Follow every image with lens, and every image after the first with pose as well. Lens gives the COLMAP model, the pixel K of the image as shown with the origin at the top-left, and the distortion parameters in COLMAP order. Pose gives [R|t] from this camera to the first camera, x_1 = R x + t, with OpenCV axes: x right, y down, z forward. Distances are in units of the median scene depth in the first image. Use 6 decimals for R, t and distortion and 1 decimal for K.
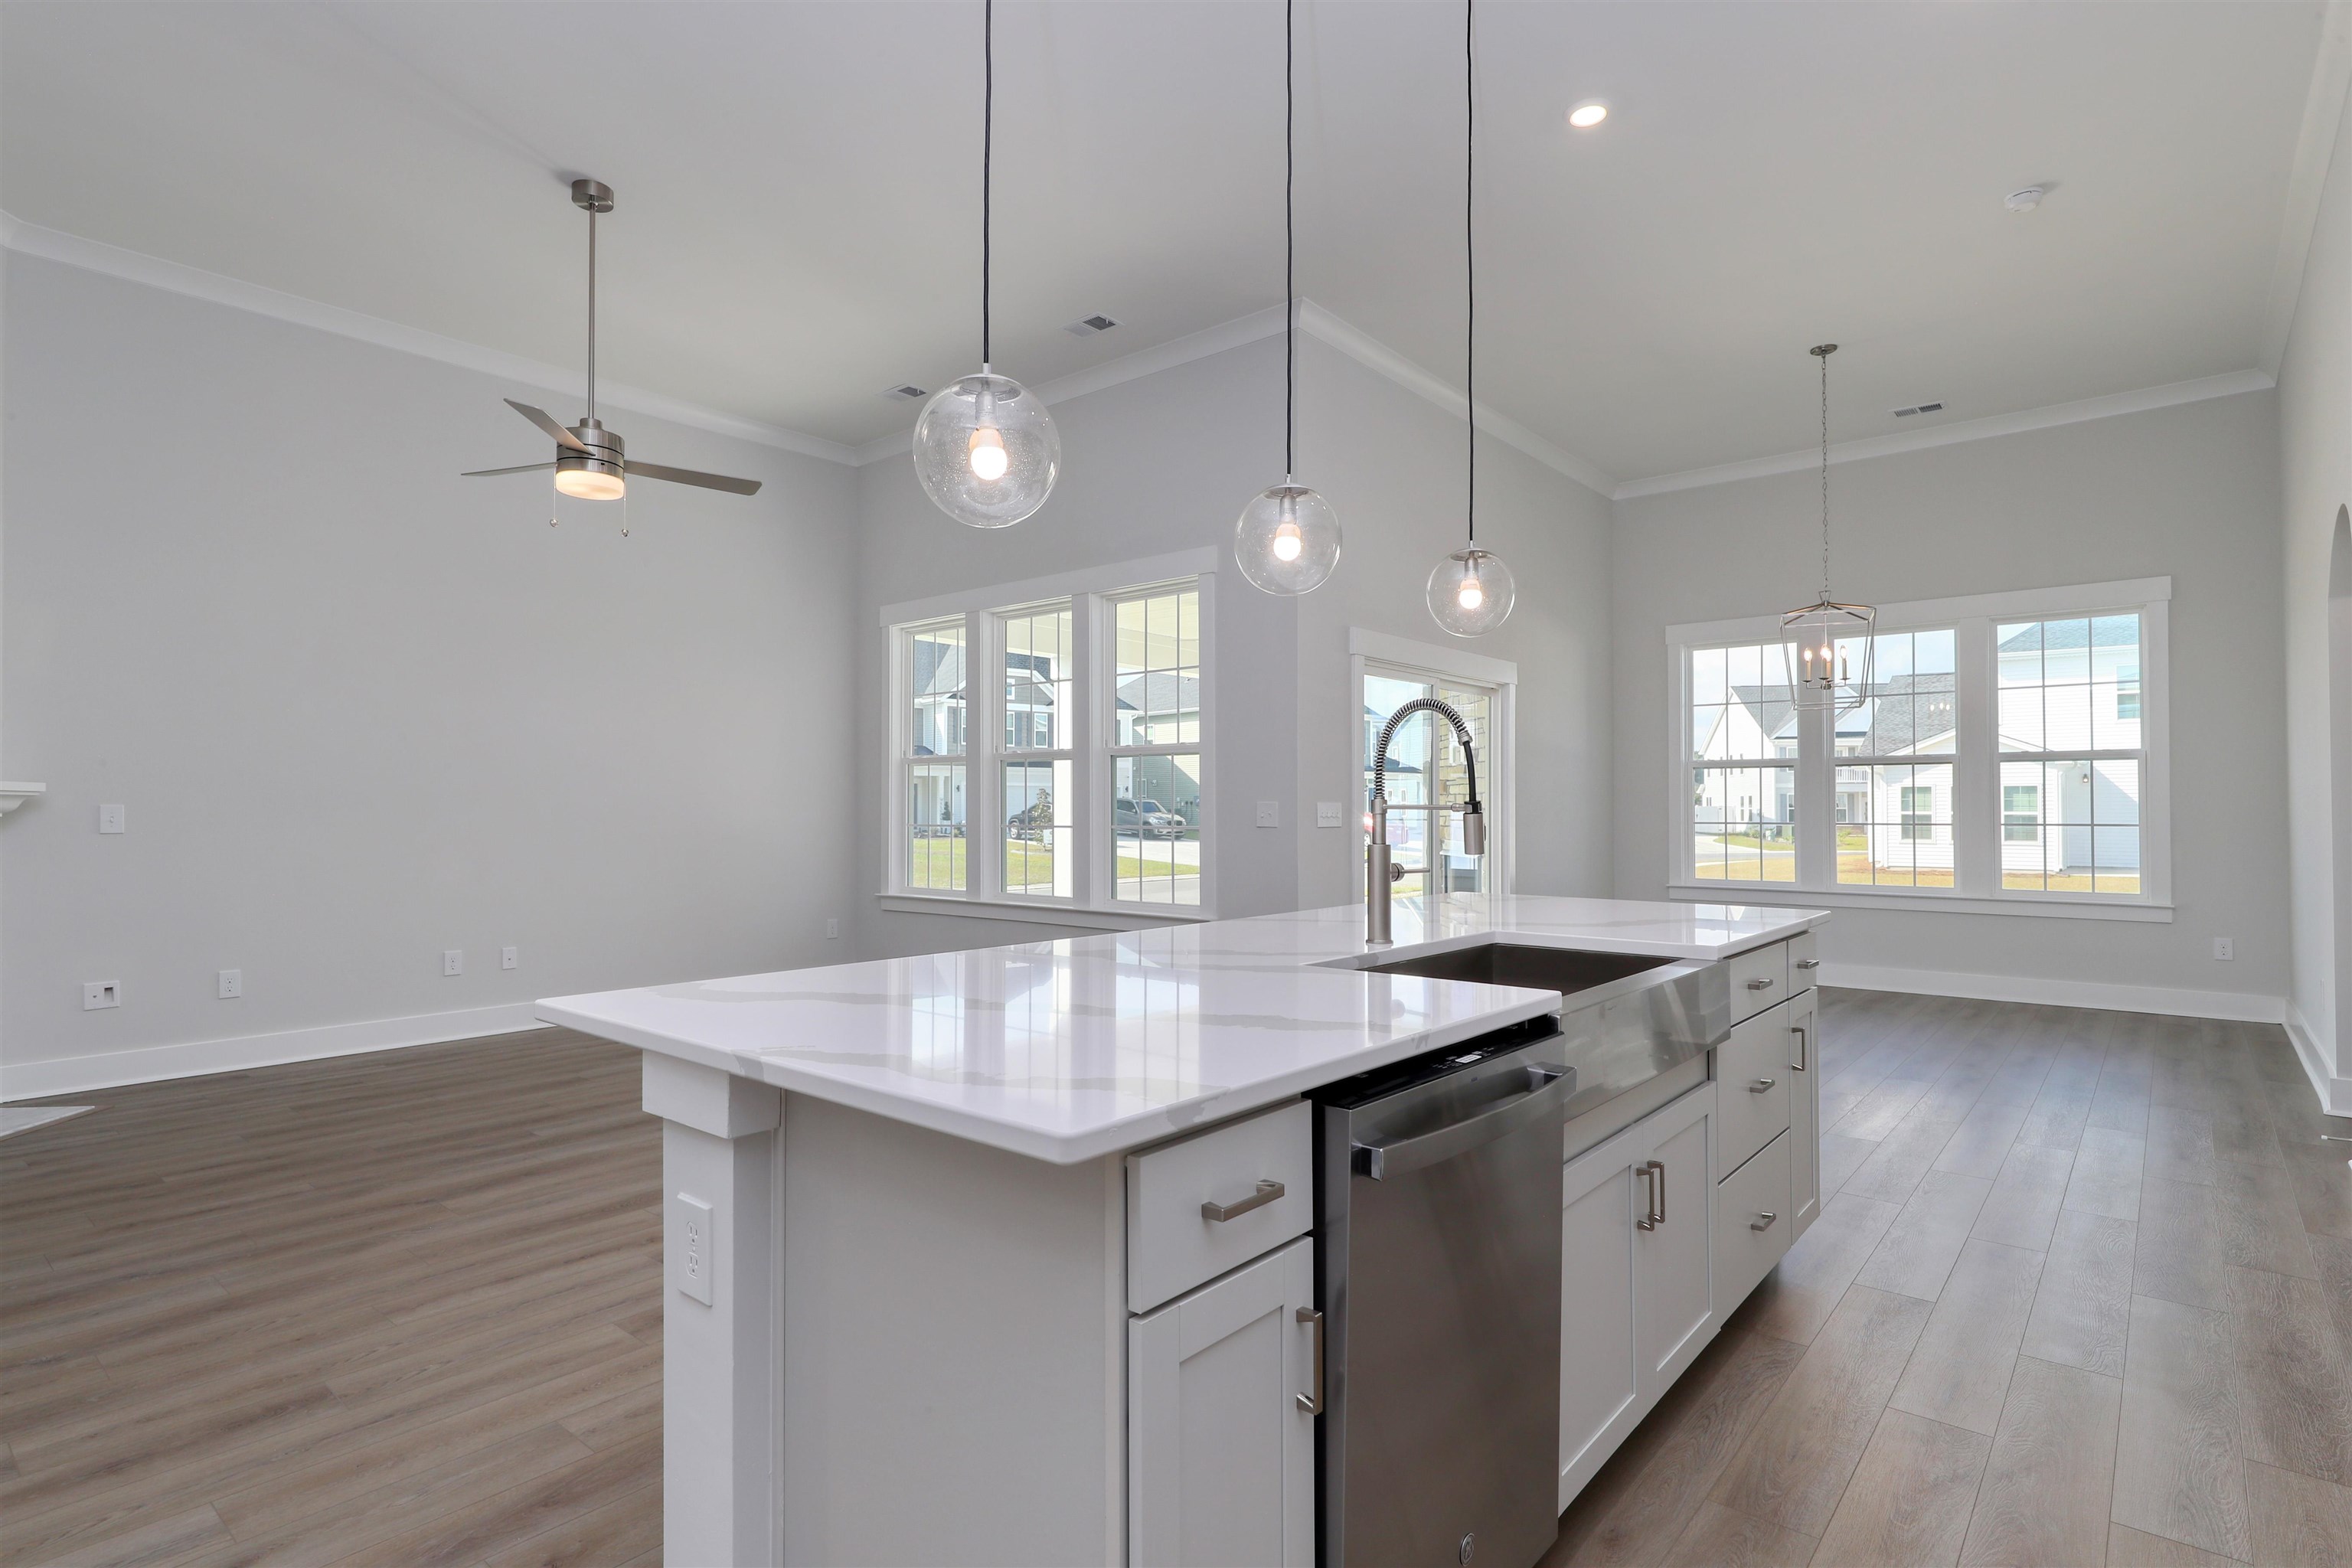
lens RADIAL K [[1201.5, 0, 1166.2], [0, 1201.5, 787.9], [0, 0, 1]] dist [0.006040, 0.000297]
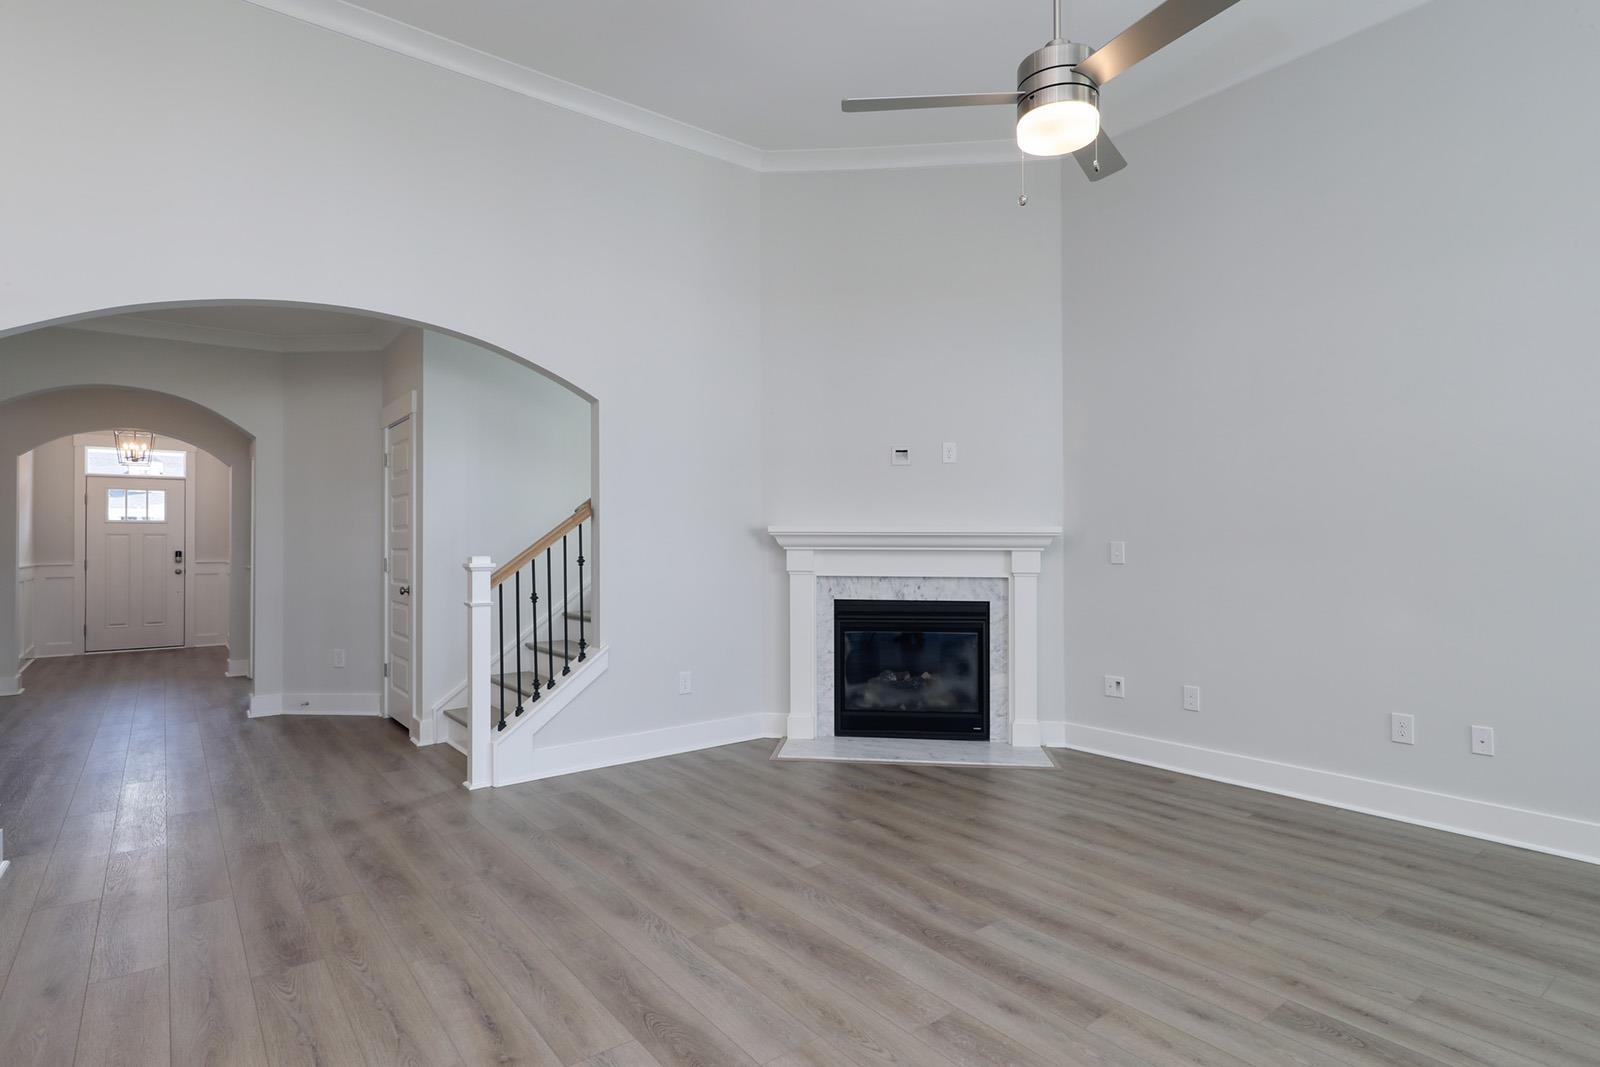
lens RADIAL K [[817.3, 0, 798.4], [0, 817.3, 540.1], [0, 0, 1]] dist [0.006040, 0.000297]
pose [[-0.199687, -0.005635, -0.979844, 0.048926], [0.021117, 0.999726, -0.010053, 0.011264], [0.979632, -0.022699, -0.199513, 0.683583]]
